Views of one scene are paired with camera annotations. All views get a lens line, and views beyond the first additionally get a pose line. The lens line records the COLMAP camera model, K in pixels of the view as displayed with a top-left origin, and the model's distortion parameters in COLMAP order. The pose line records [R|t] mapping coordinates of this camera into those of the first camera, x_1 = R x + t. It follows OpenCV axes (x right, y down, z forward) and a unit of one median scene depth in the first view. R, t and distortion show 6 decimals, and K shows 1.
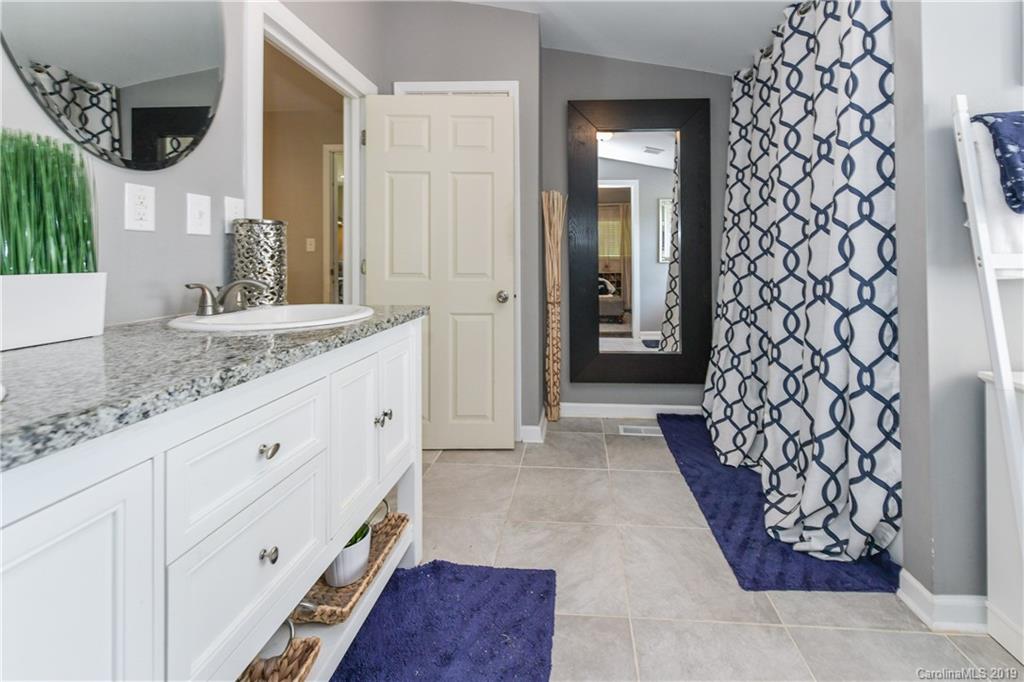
lens RADIAL K [[460.2, 0, 514.5], [0, 460.2, 268.7], [0, 0, 1]] dist [0.000466, 0.000026]
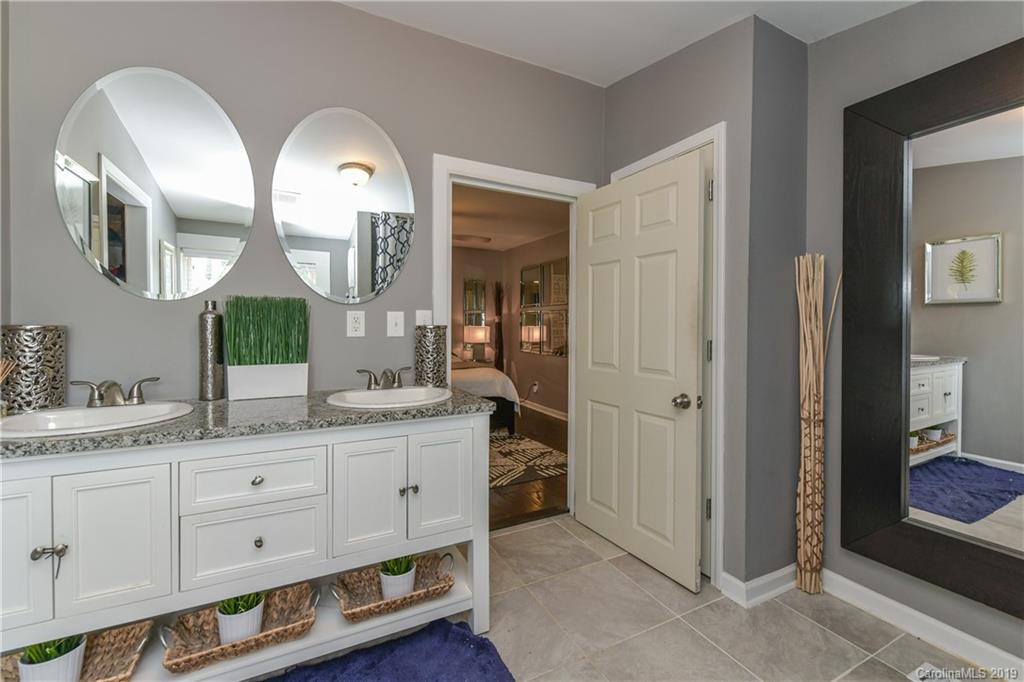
lens RADIAL K [[415.4, 0, 512.0], [0, 415.4, 341.0], [0, 0, 1]] dist [-0.000194, -0.000054]
pose [[0.517374, 0.030718, -0.855208, 0.442279], [-0.013931, 0.999525, 0.027474, -0.061748], [0.855646, -0.002300, 0.517557, 0.359824]]
